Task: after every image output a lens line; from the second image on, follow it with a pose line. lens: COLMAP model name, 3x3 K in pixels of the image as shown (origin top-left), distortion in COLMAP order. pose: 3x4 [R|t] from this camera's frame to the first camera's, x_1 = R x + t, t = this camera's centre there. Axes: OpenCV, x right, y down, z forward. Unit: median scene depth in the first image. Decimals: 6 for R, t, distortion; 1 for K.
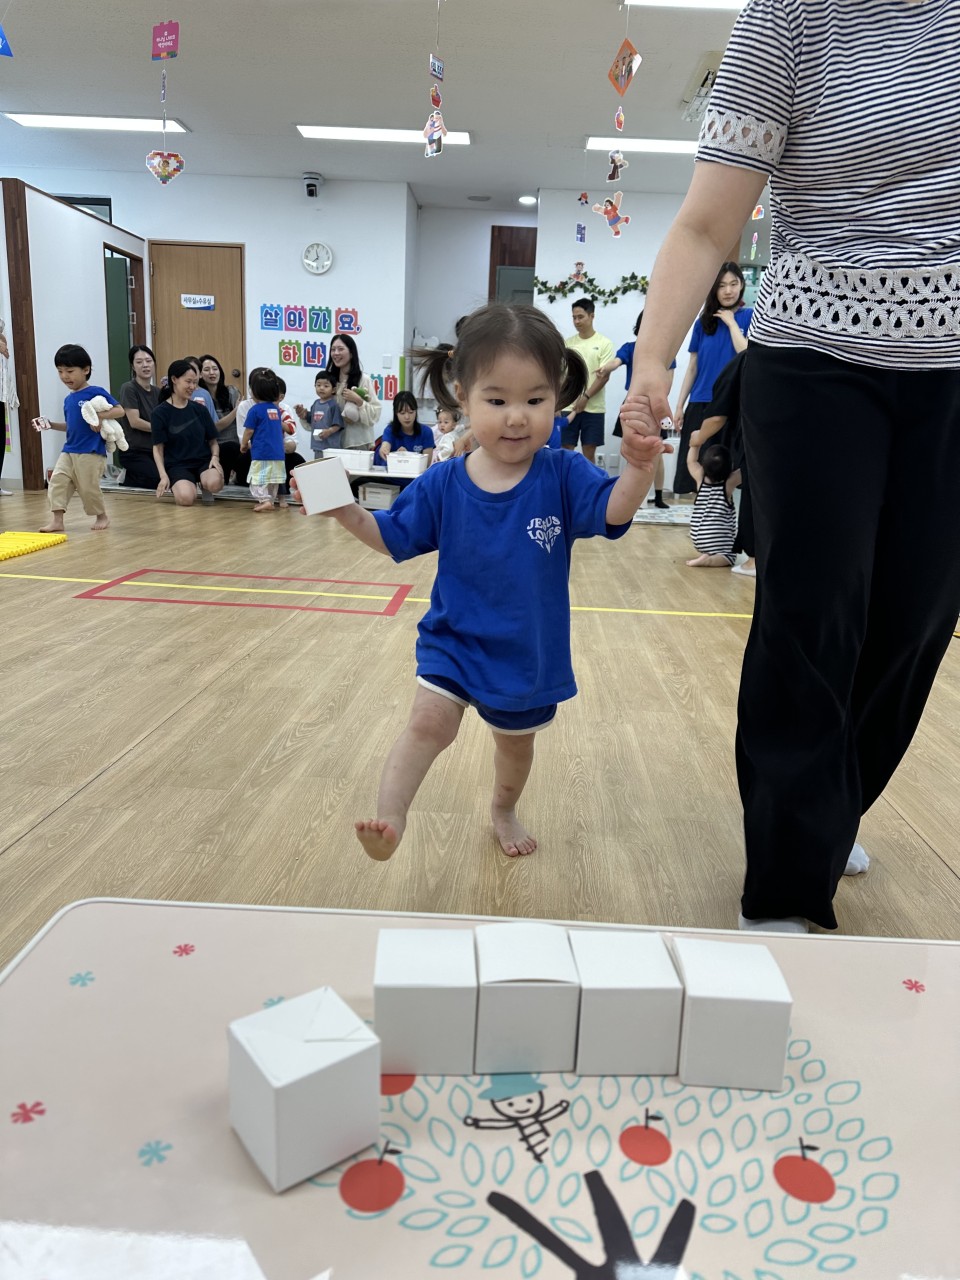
lens RADIAL K [[906.0, 0, 463.5], [0, 906.0, 654.2], [0, 0, 1]] dist [0.036729, -0.044282]
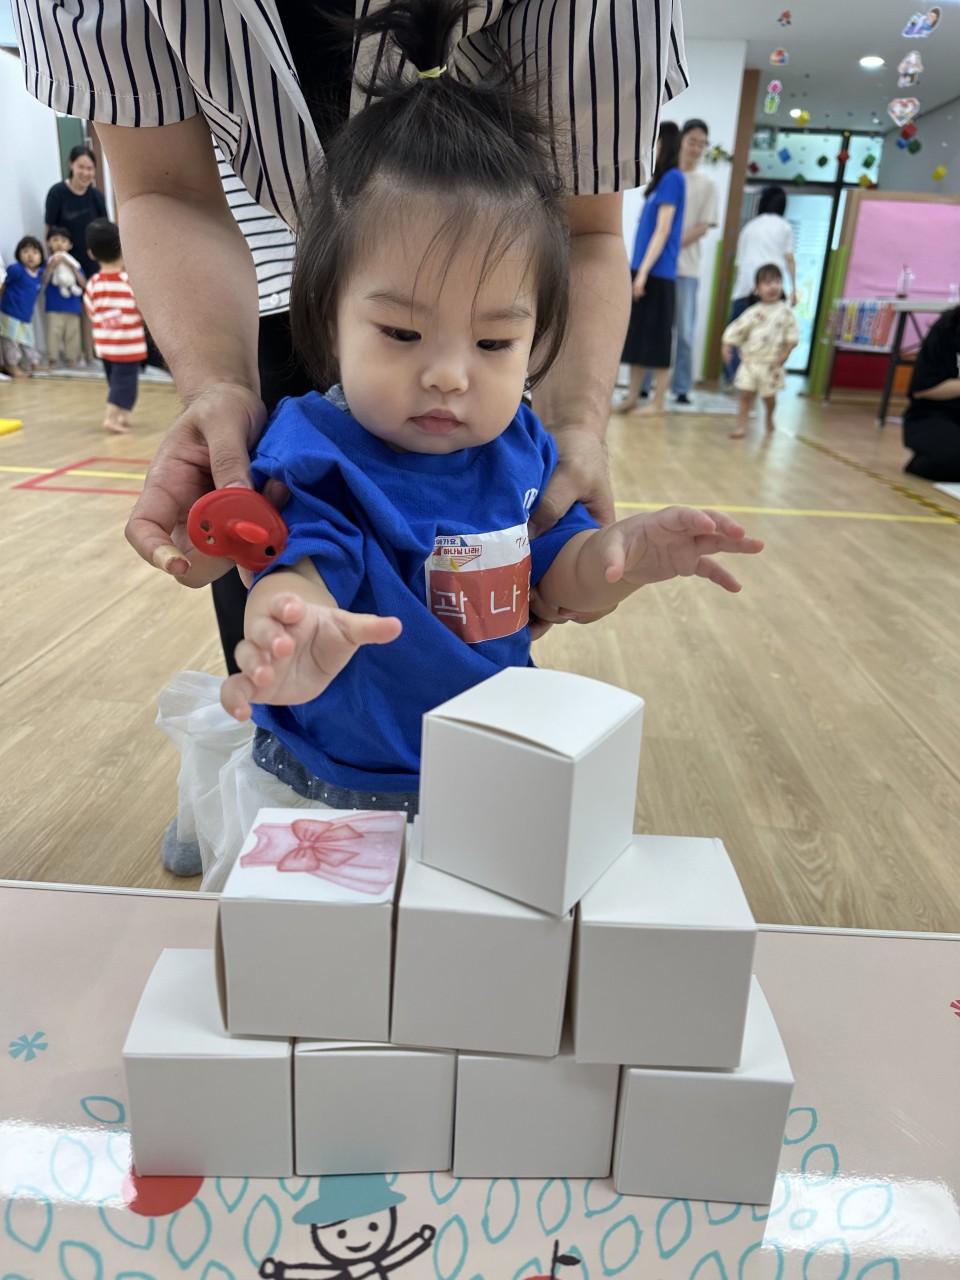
lens RADIAL K [[906.0, 0, 447.8], [0, 906.0, 658.4], [0, 0, 1]] dist [0.036729, -0.044282]
pose [[0.999885, 0.003497, -0.014725, 0.032975], [-0.001828, 0.993719, 0.111893, 0.006010], [0.015024, -0.111853, 0.993611, 0.102397]]
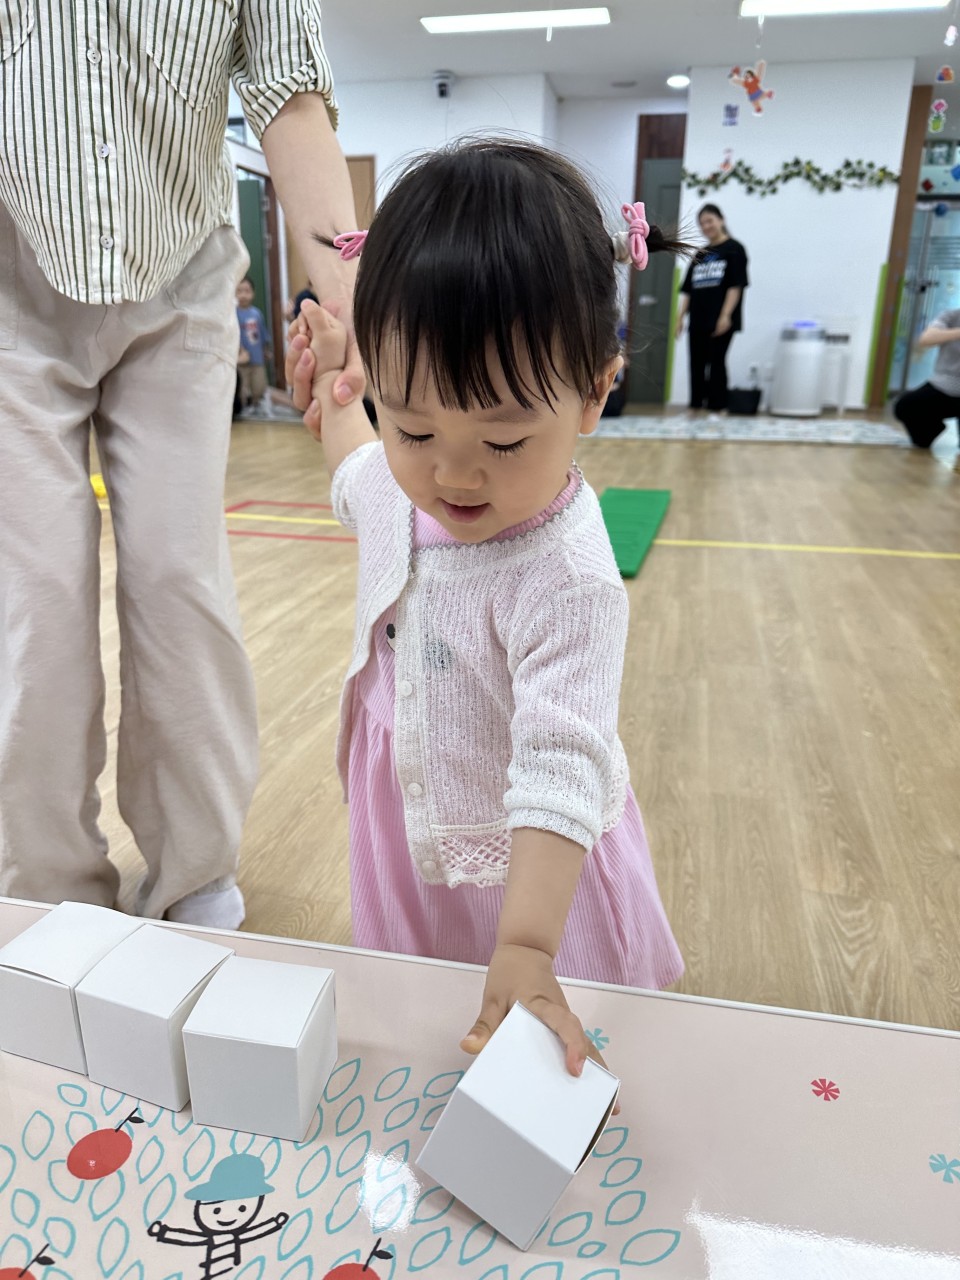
lens RADIAL K [[906.0, 0, 451.9], [0, 906.0, 663.8], [0, 0, 1]] dist [0.036729, -0.044282]
pose [[0.982291, 0.028944, -0.185111, 0.097582], [-0.011772, 0.995578, 0.093196, -0.017744], [0.186990, -0.089367, 0.978288, 0.070219]]
